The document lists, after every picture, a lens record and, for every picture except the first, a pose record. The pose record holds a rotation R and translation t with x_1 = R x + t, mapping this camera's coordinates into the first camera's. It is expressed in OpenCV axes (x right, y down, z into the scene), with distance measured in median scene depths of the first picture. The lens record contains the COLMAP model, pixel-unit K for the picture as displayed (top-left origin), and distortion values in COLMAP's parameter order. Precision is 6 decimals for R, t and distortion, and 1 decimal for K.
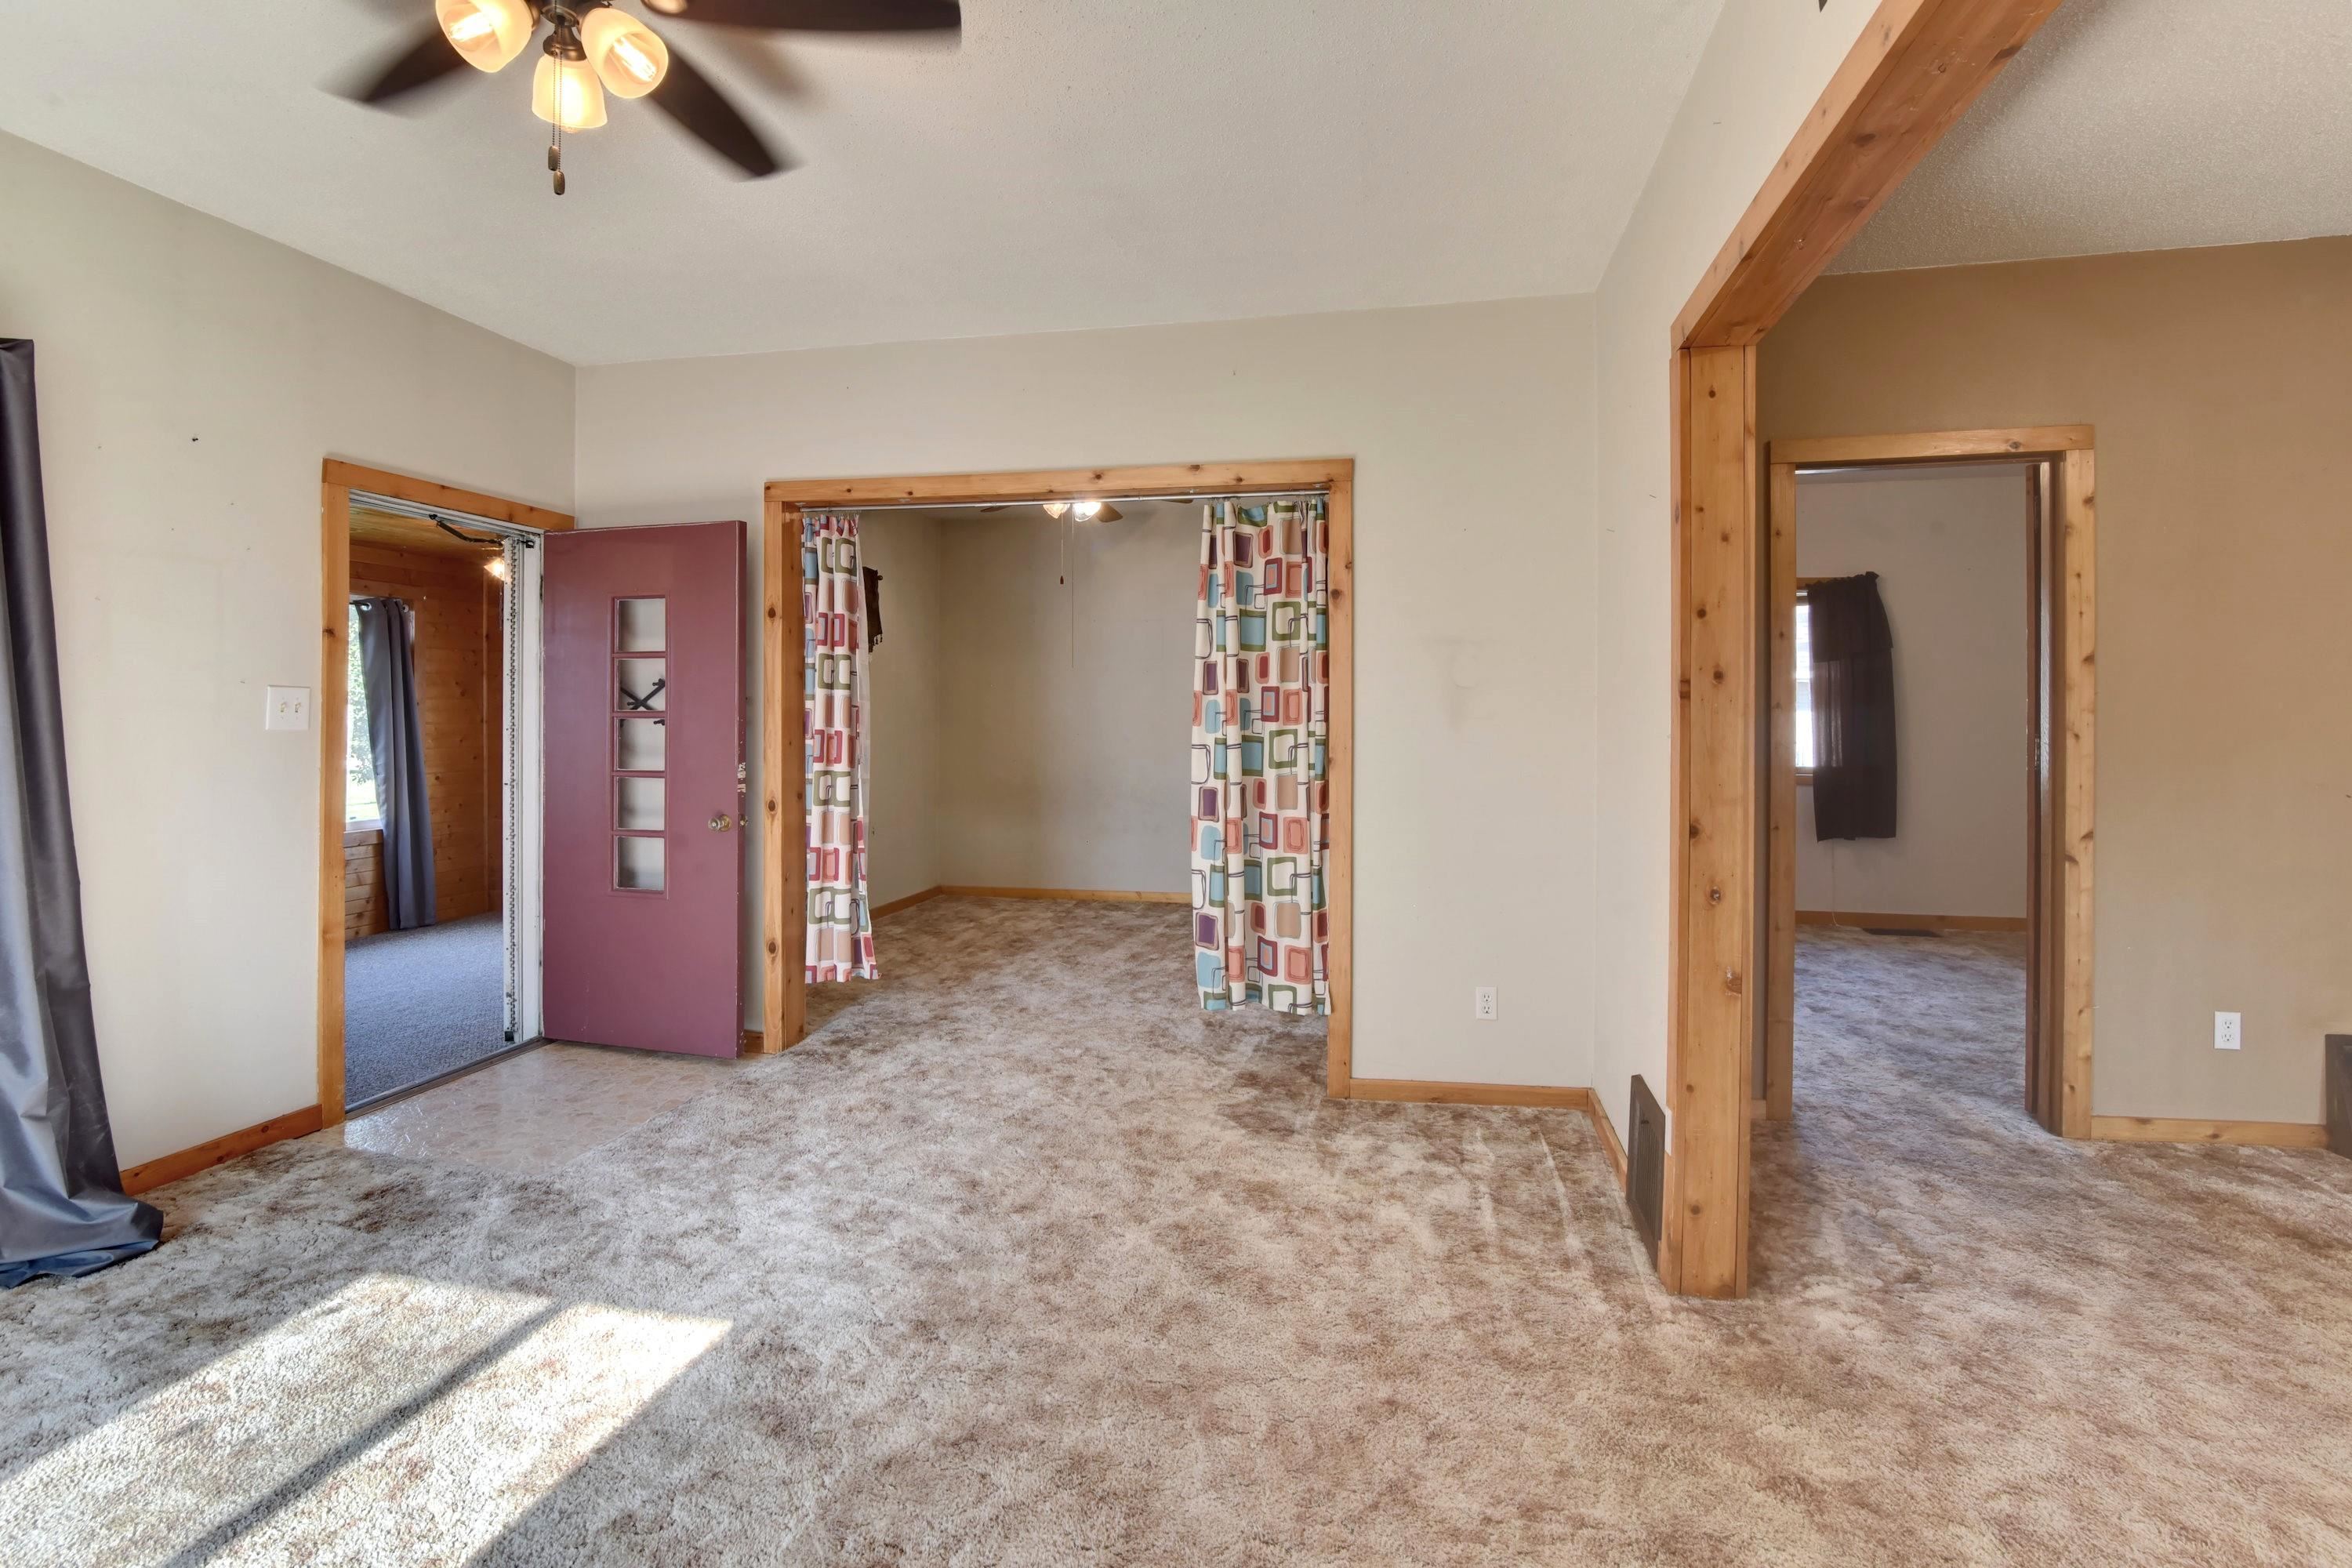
lens RADIAL K [[1113.8, 0, 1163.1], [0, 1113.8, 737.7], [0, 0, 1]] dist [-0.017519, 0.000659]
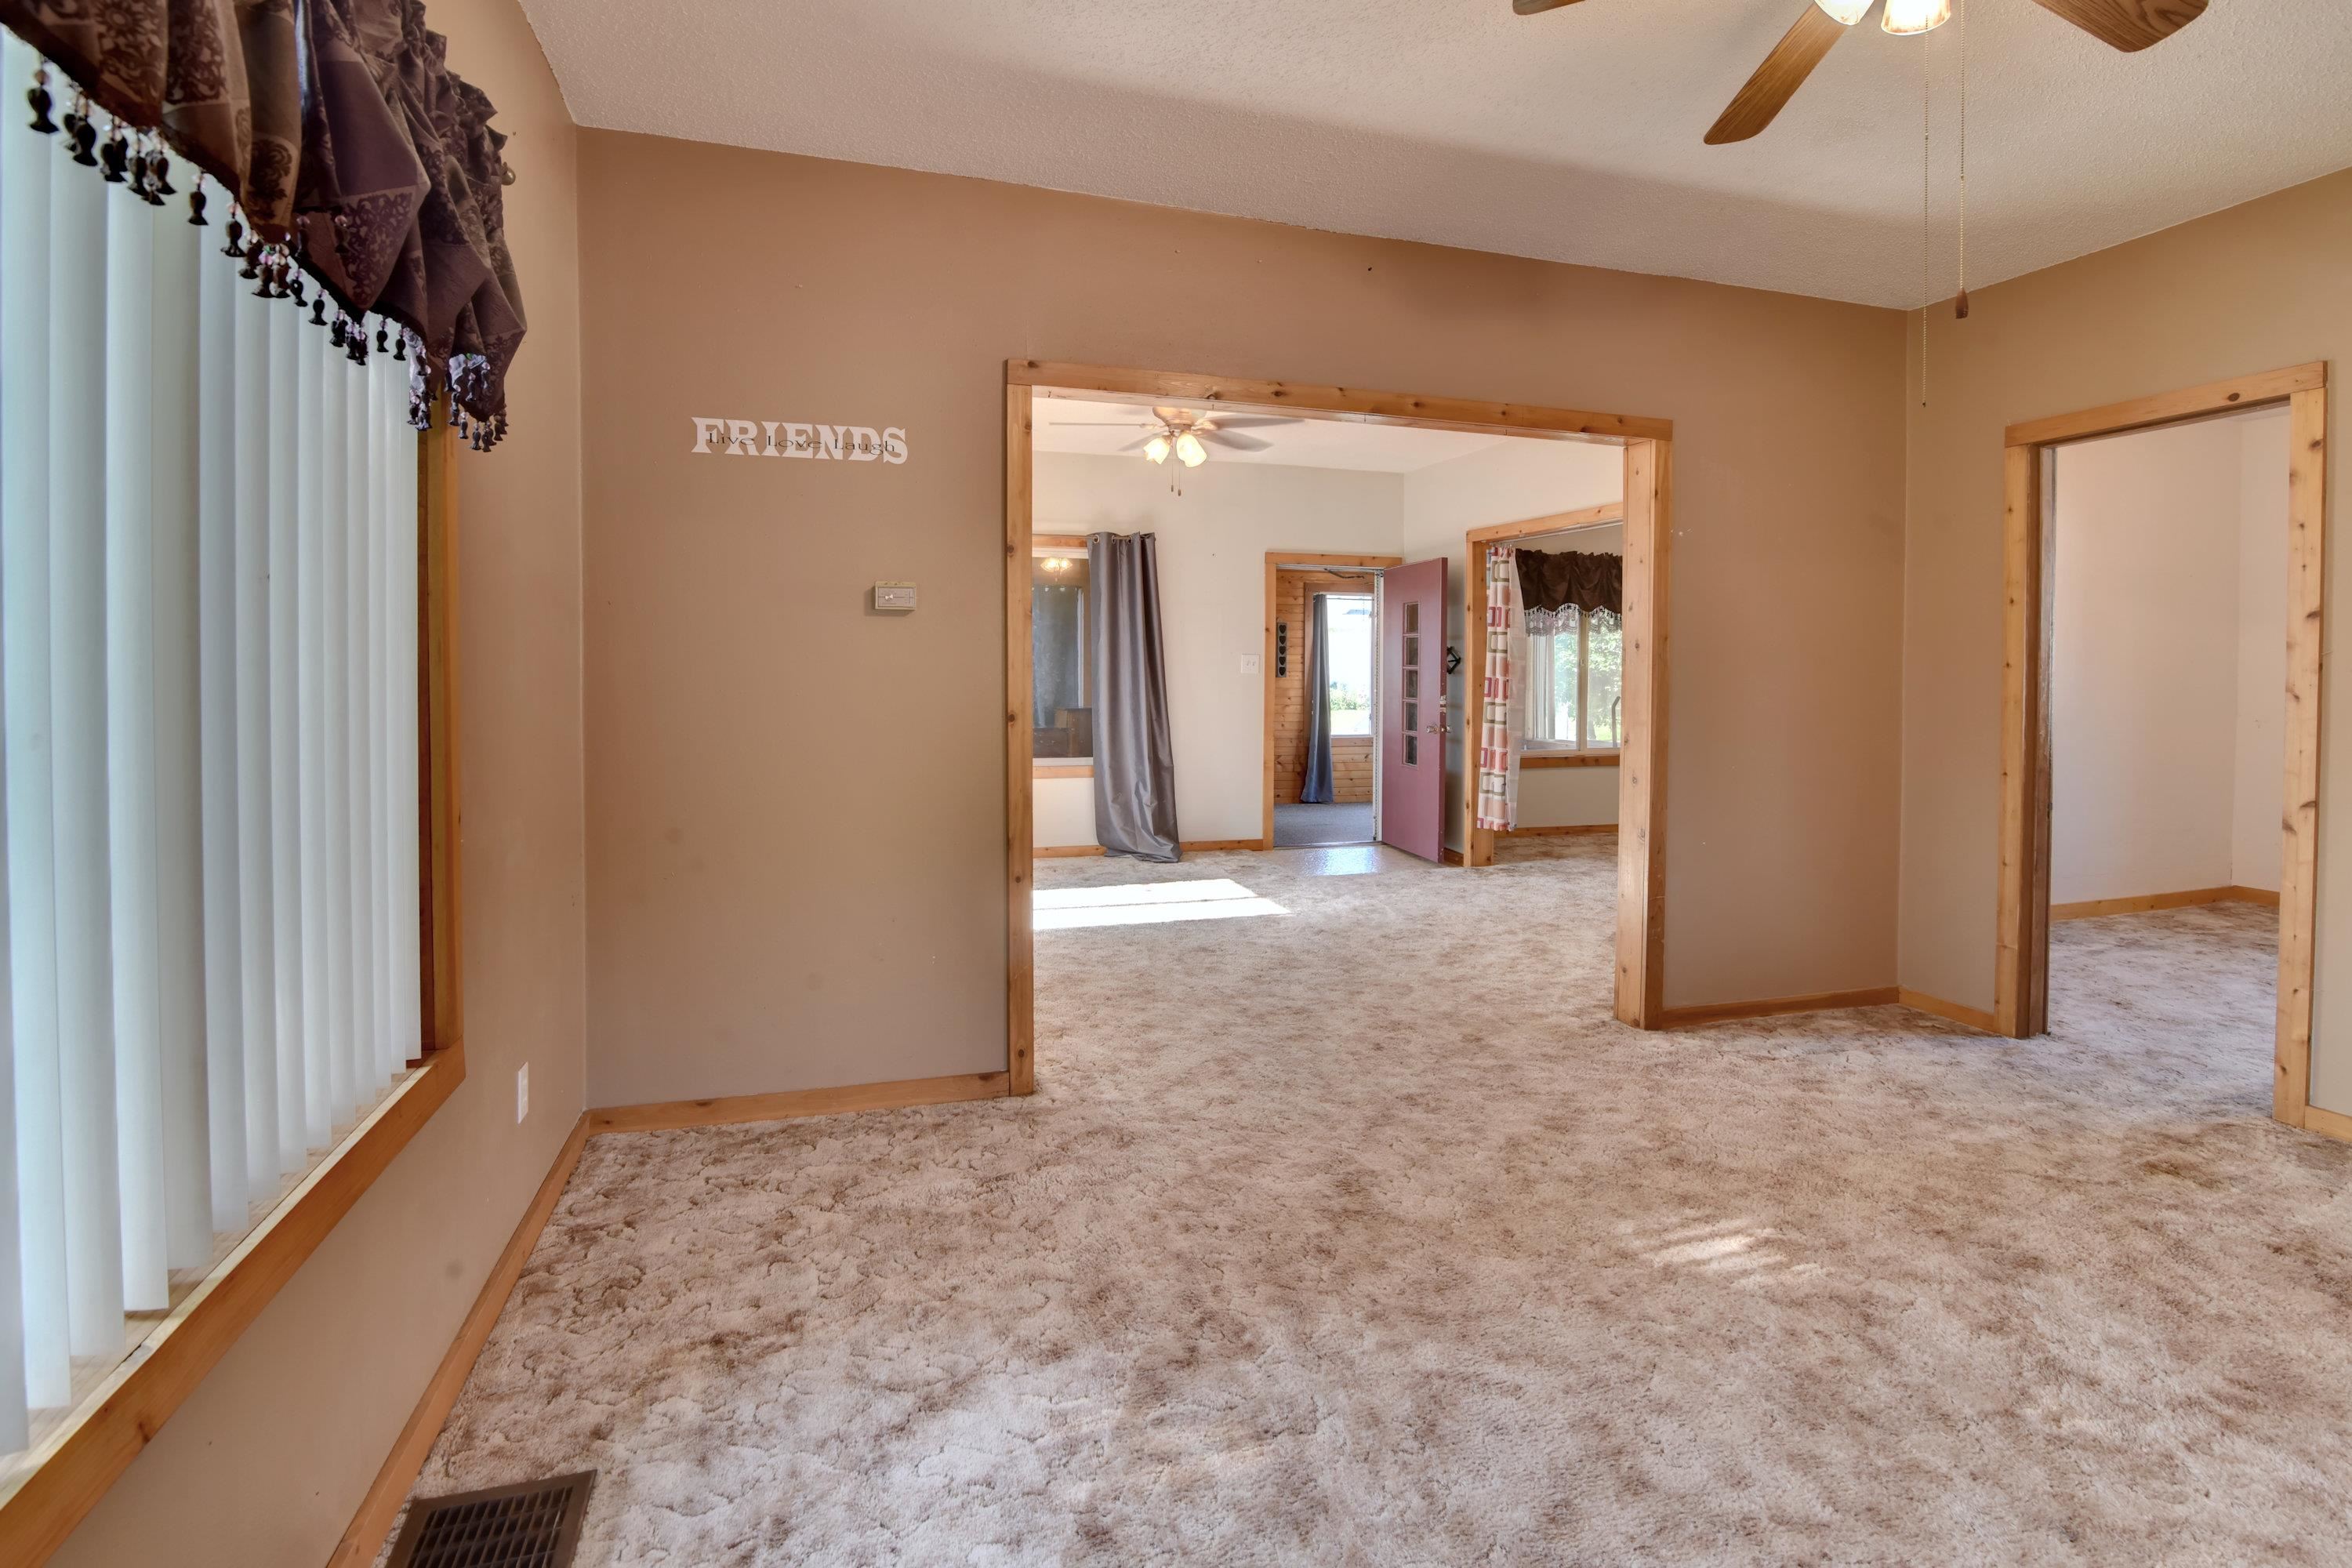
lens RADIAL K [[1121.9, 0, 1172.9], [0, 1121.9, 693.2], [0, 0, 1]] dist [-0.018511, 0.000465]
pose [[0.495842, 0.024416, -0.868069, 0.910436], [-0.021643, 0.999642, 0.015754, 0.001337], [0.868143, 0.010976, 0.496193, -0.239409]]
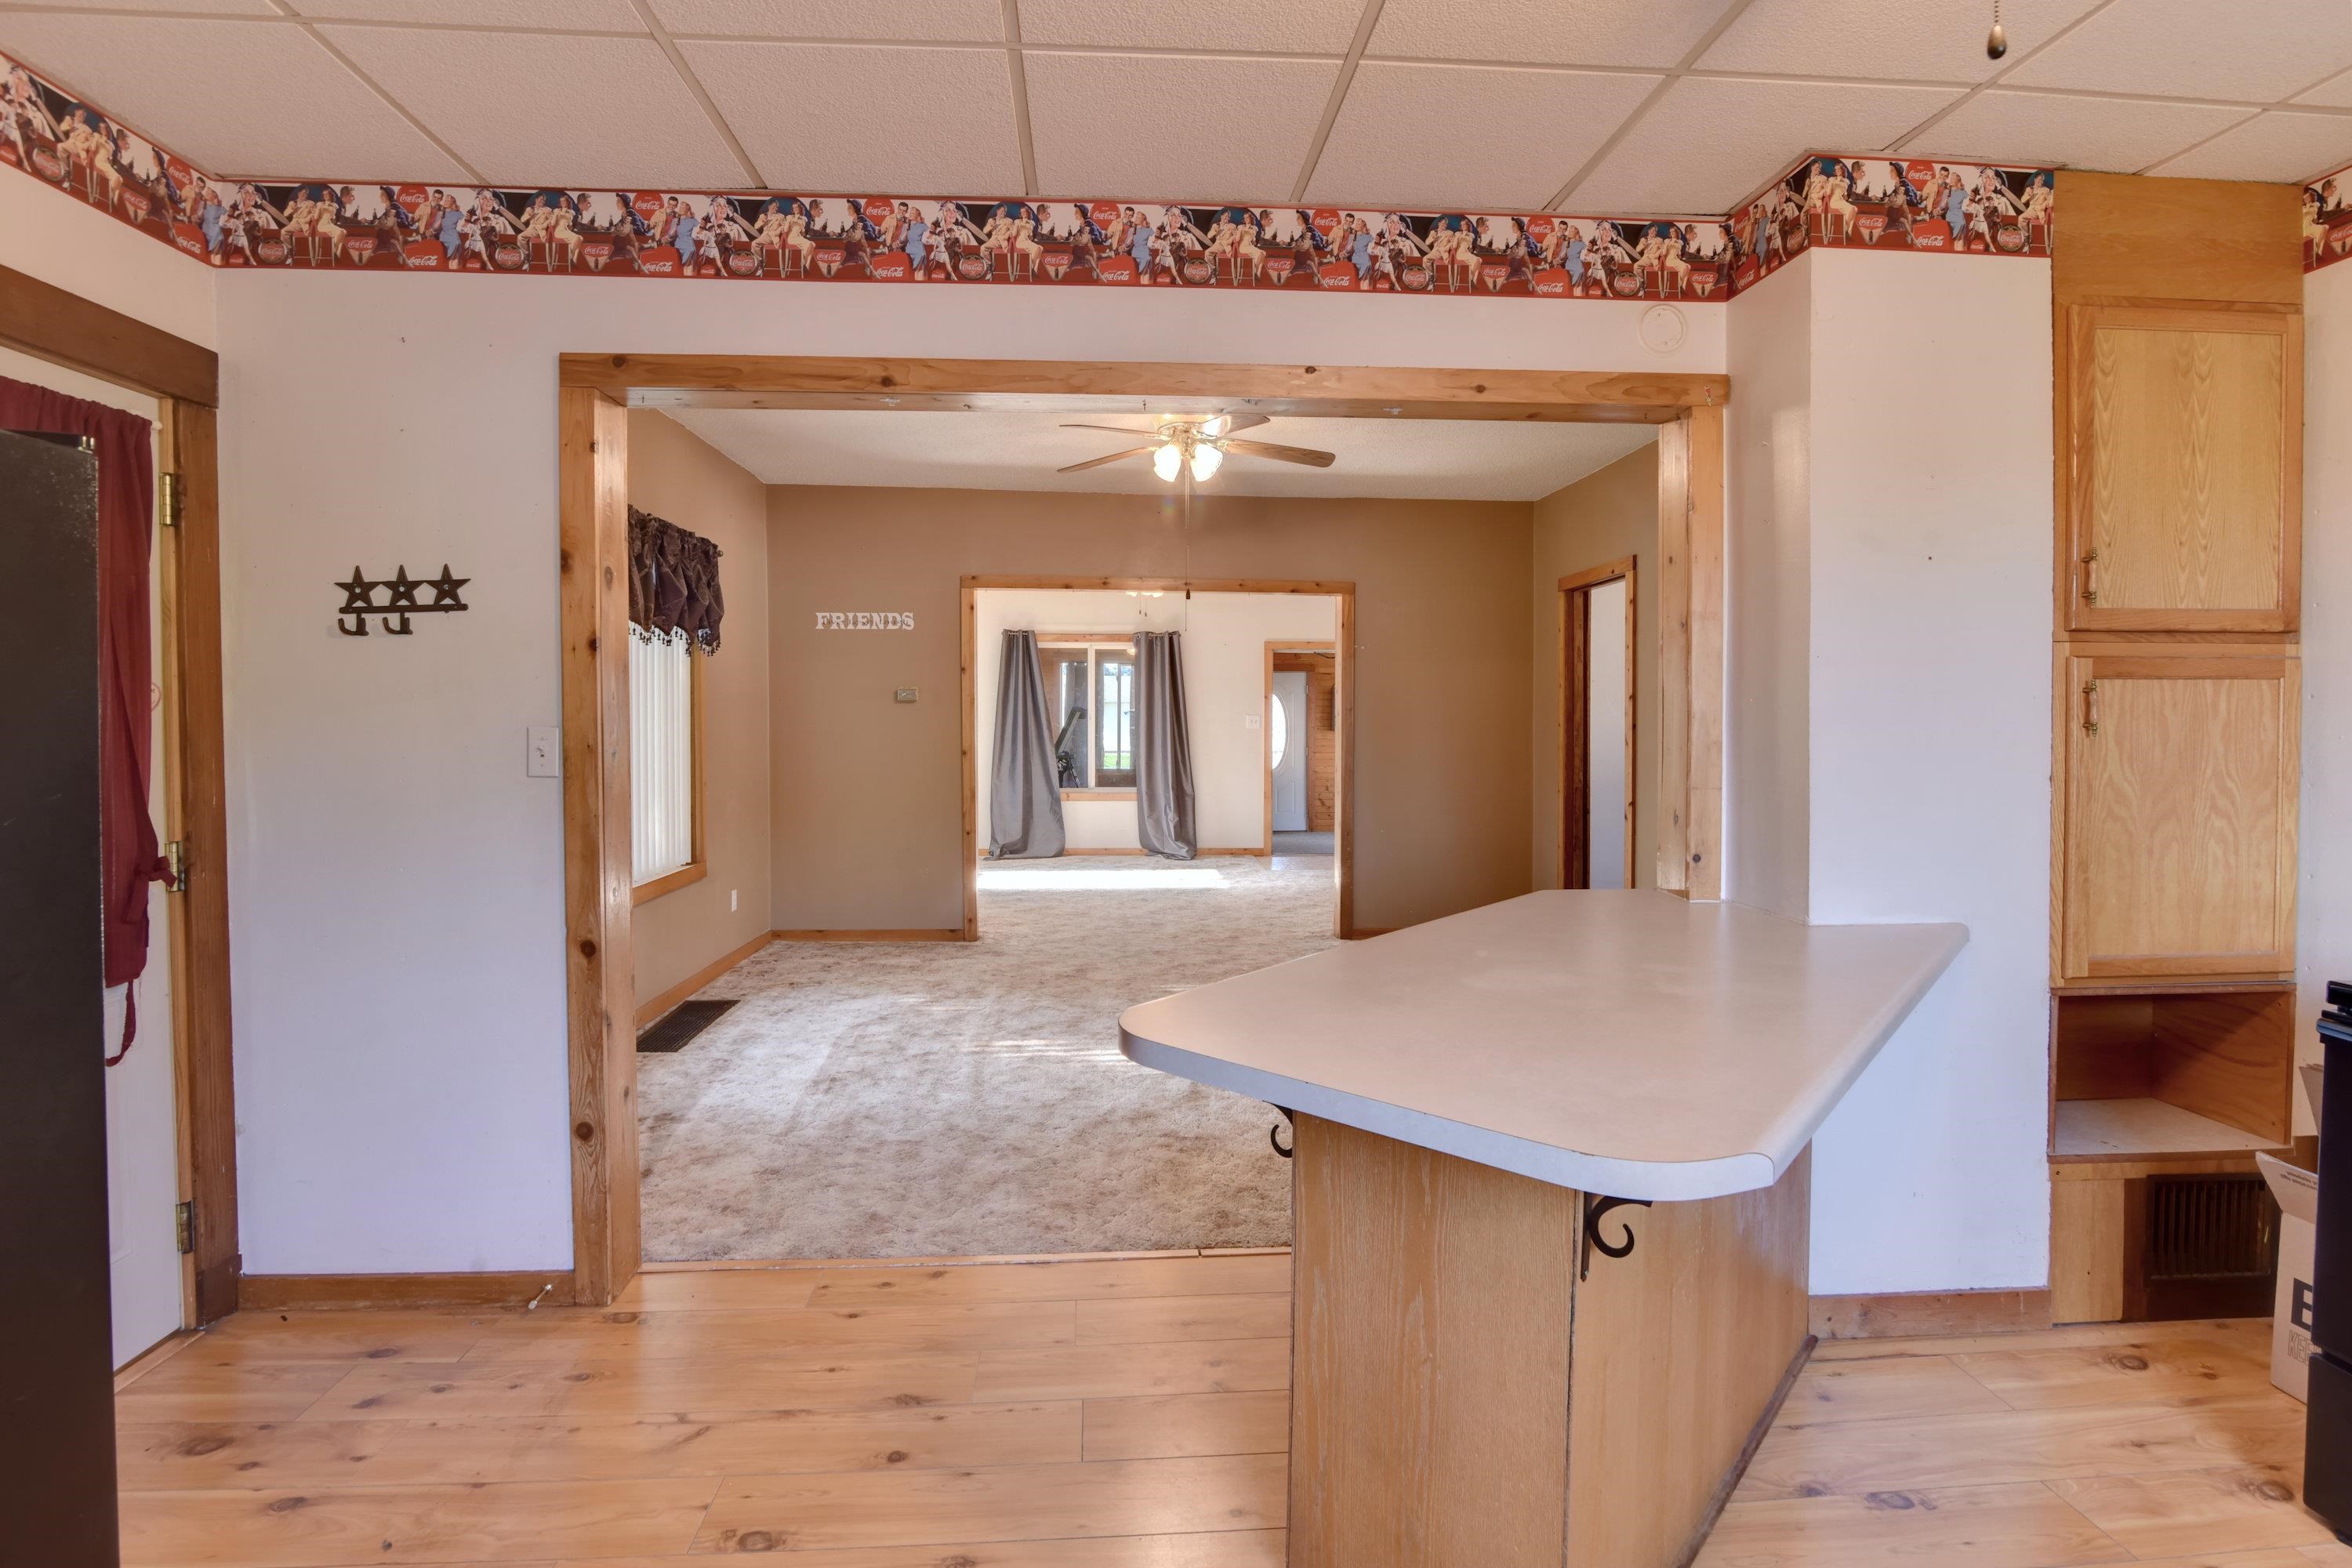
lens RADIAL K [[1096.6, 0, 1173.9], [0, 1096.6, 748.1], [0, 0, 1]] dist [-0.021099, 0.000468]
pose [[0.288137, 0.027440, -0.957196, 1.731537], [-0.018659, 0.999560, 0.023038, -0.014393], [0.957407, 0.011223, 0.288522, -0.113267]]
